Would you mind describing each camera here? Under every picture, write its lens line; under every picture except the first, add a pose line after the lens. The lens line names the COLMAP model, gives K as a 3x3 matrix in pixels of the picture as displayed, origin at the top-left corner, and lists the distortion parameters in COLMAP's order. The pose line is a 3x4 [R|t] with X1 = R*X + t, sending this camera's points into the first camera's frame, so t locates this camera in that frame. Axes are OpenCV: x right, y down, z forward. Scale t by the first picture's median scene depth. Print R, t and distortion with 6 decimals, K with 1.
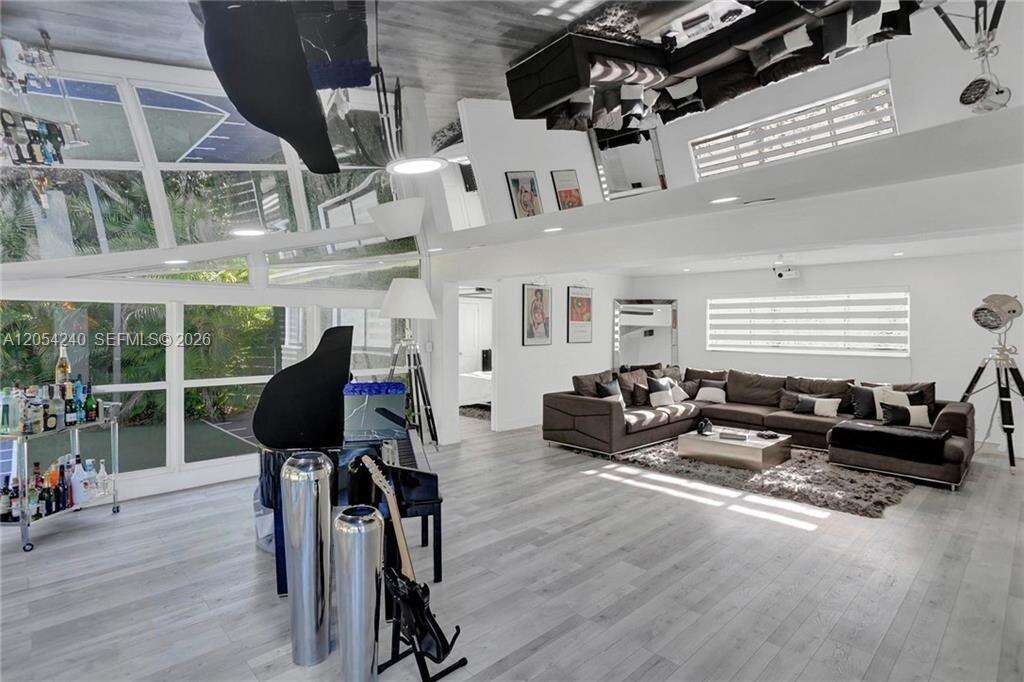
lens RADIAL K [[523.2, 0, 504.3], [0, 523.2, 327.4], [0, 0, 1]] dist [-0.061091, 0.031088]
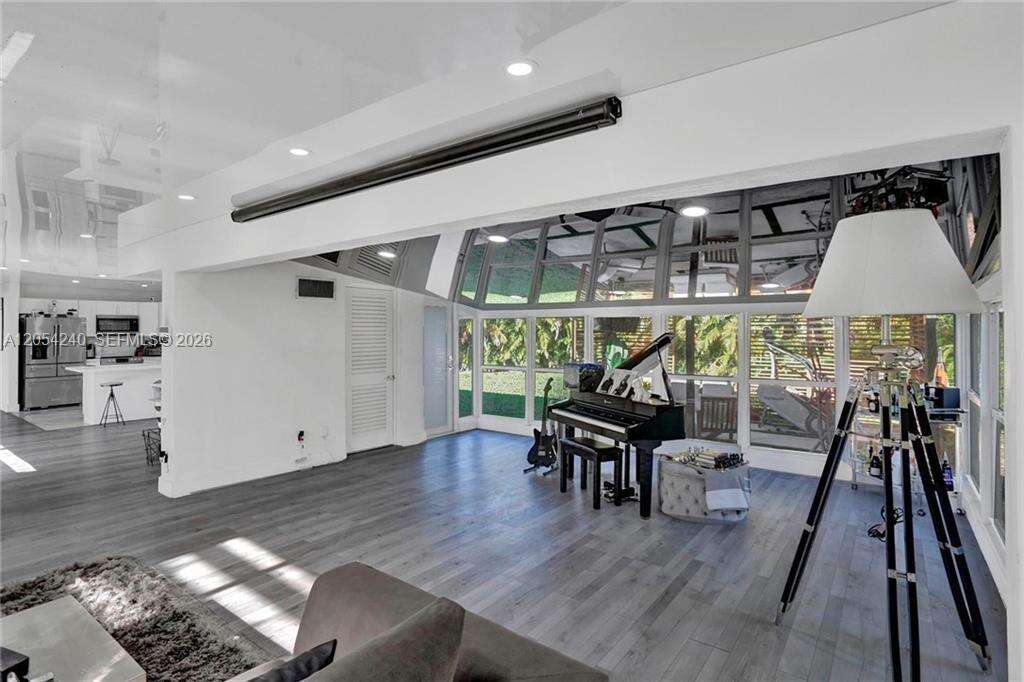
lens RADIAL K [[523.2, 0, 504.3], [0, 523.2, 327.4], [0, 0, 1]] dist [-0.061091, 0.031088]
pose [[-0.986683, -0.003429, -0.162619, 0.215919], [-0.002795, 0.999988, -0.004125, -0.008787], [0.162632, -0.003615, -0.986680, 1.751518]]
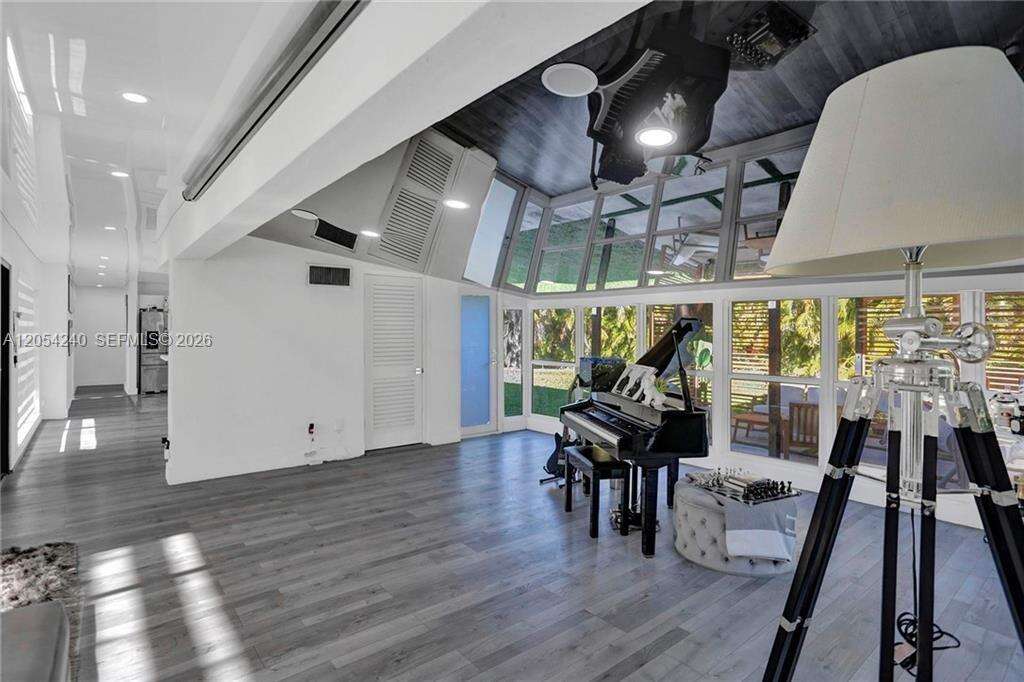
lens RADIAL K [[523.2, 0, 504.3], [0, 523.2, 327.4], [0, 0, 1]] dist [-0.061091, 0.031088]
pose [[-0.997229, -0.004313, 0.074265, -0.042200], [-0.004267, 0.999991, 0.000775, 0.011440], [-0.074267, 0.000456, -0.997238, 1.603146]]
